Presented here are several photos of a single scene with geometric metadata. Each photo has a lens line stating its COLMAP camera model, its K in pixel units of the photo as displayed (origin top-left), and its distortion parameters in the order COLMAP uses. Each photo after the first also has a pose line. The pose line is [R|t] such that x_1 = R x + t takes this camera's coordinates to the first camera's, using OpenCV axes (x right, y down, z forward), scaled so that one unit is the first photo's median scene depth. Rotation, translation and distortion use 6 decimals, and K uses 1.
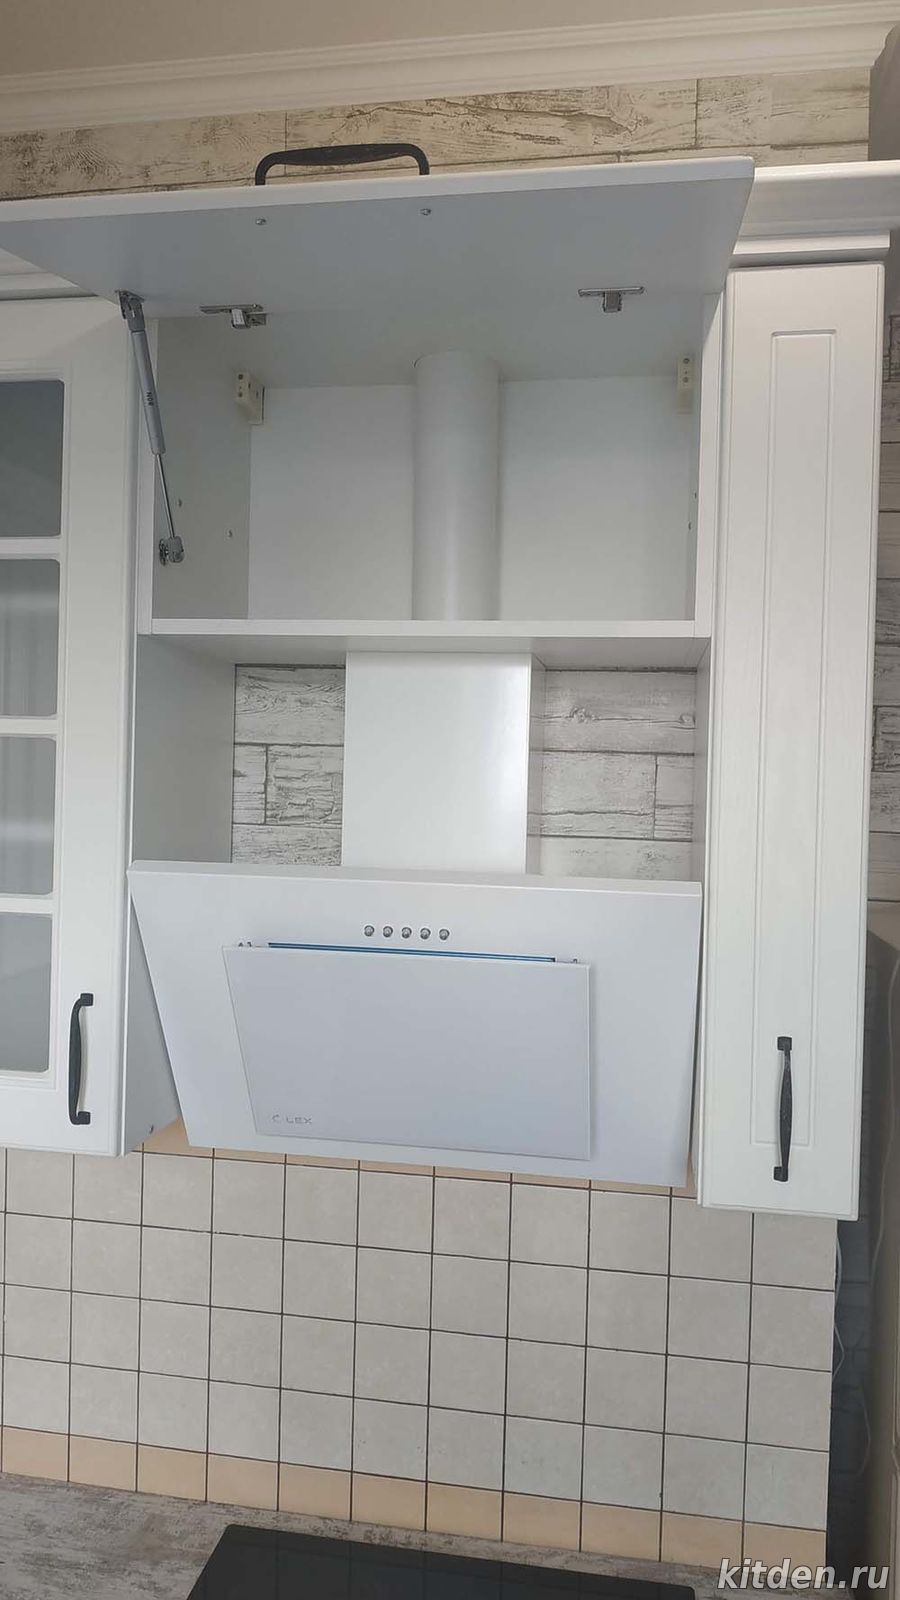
lens RADIAL K [[1138.8, 0, 443.0], [0, 1138.8, 803.2], [0, 0, 1]] dist [0.017938, -0.036476]
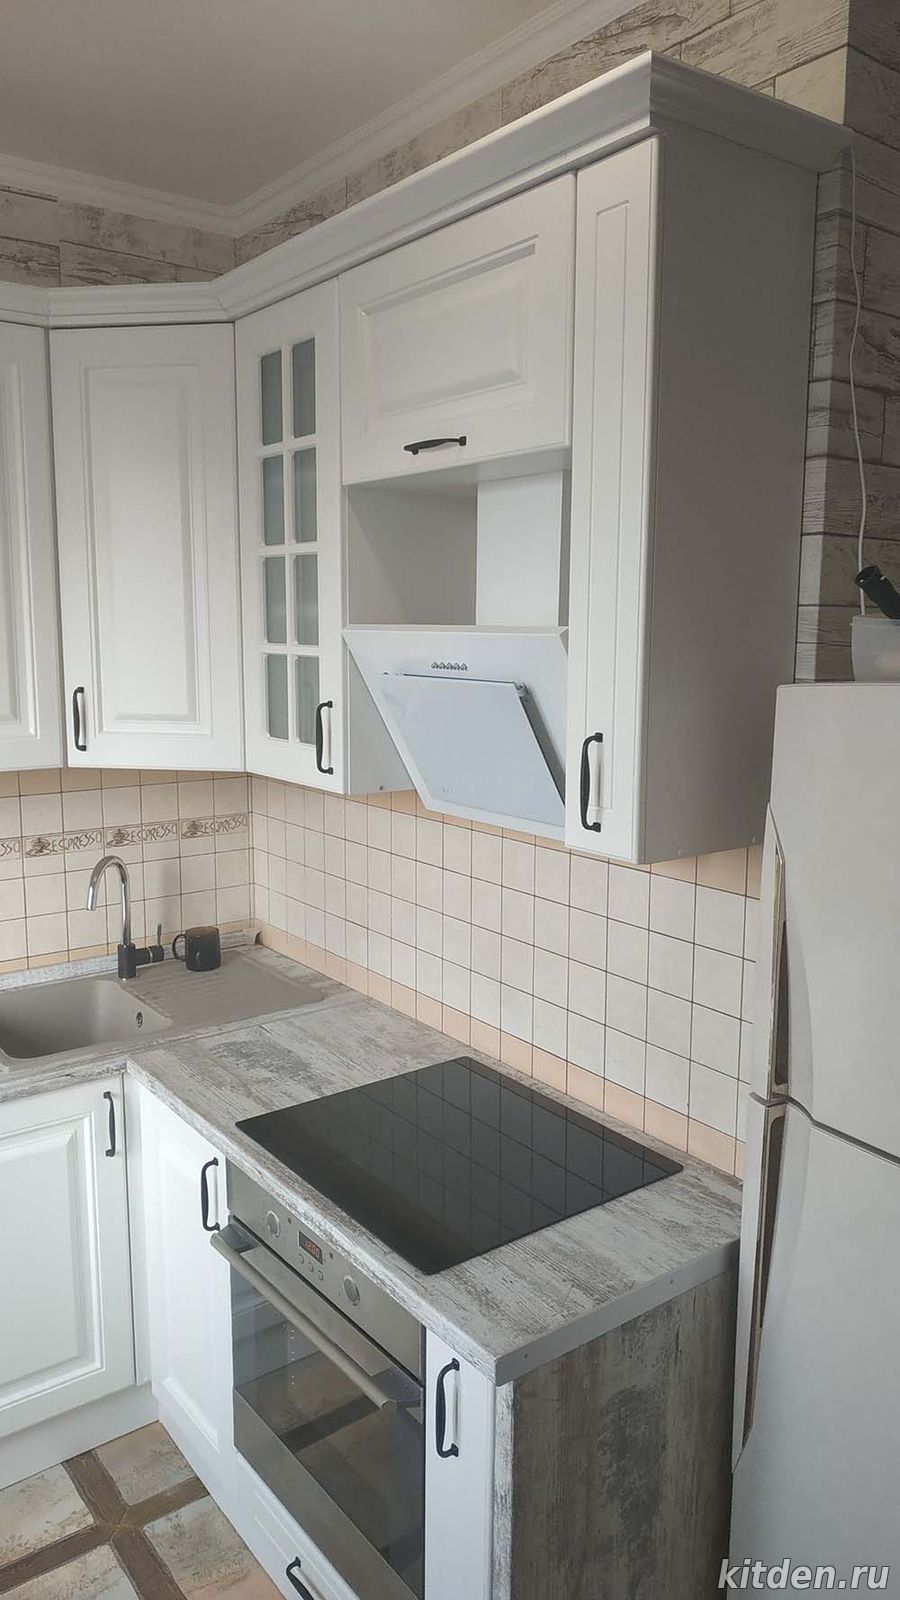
lens RADIAL K [[1138.8, 0, 449.2], [0, 1138.8, 791.8], [0, 0, 1]] dist [0.017938, -0.036476]
pose [[0.719137, 0.082884, -0.689907, 0.849307], [0.003163, 0.992460, 0.122529, 0.074184], [0.694861, -0.090298, 0.713453, -0.111421]]
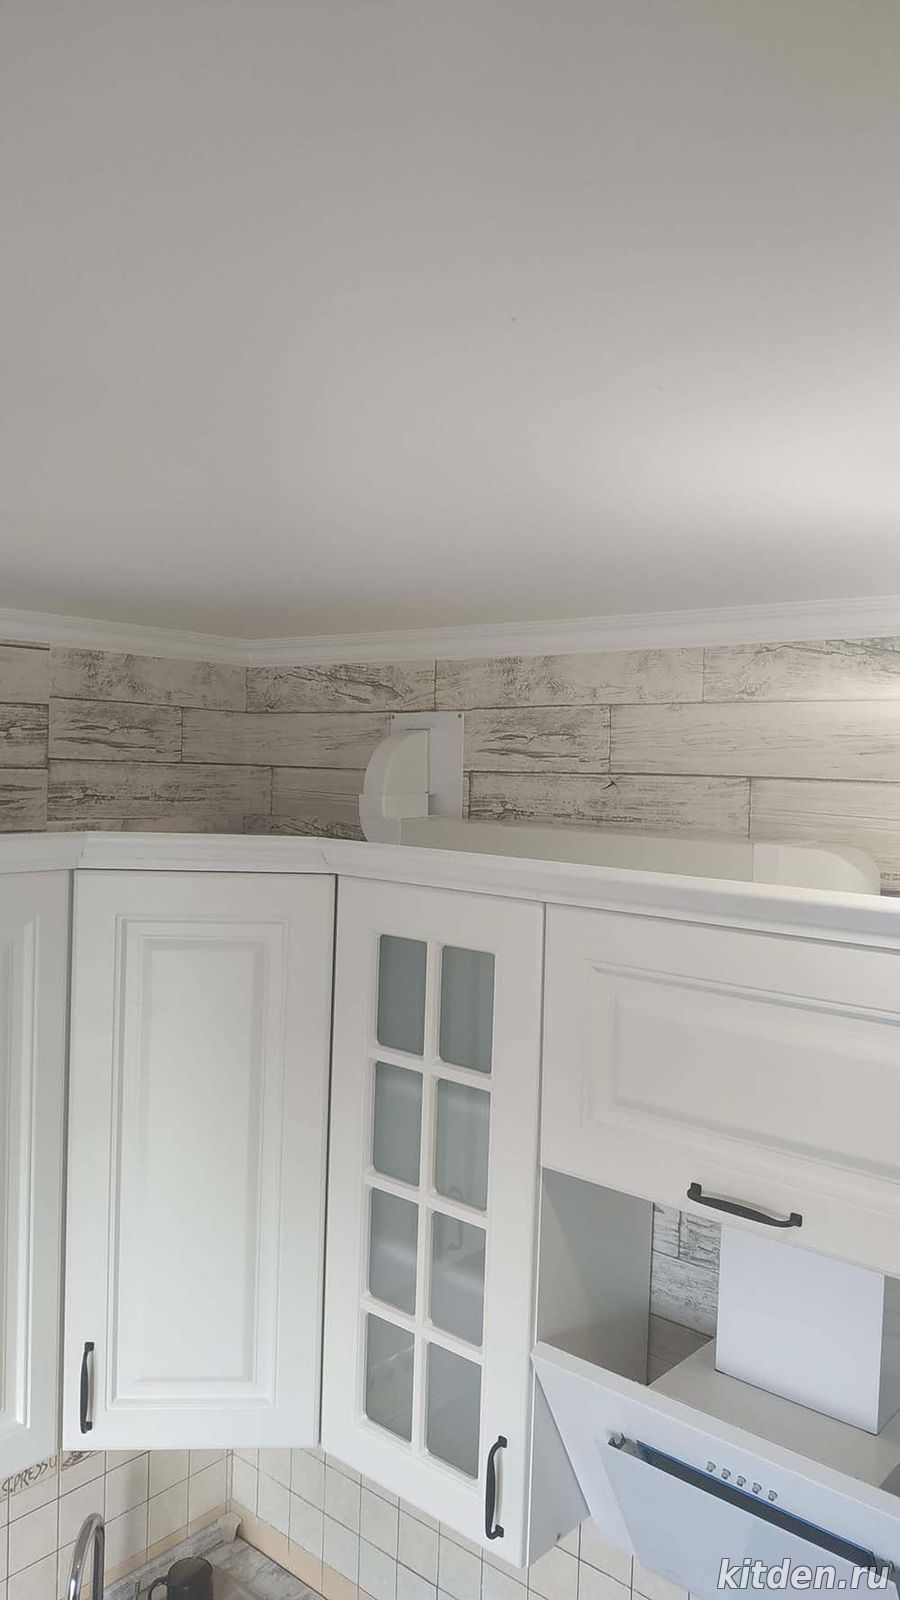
lens RADIAL K [[1138.8, 0, 435.4], [0, 1138.8, 784.6], [0, 0, 1]] dist [0.017938, -0.036476]
pose [[0.852474, 0.014864, -0.522559, 0.235787], [-0.016018, 0.999869, 0.002309, -0.469353], [0.522524, 0.006402, 0.852600, -0.122011]]
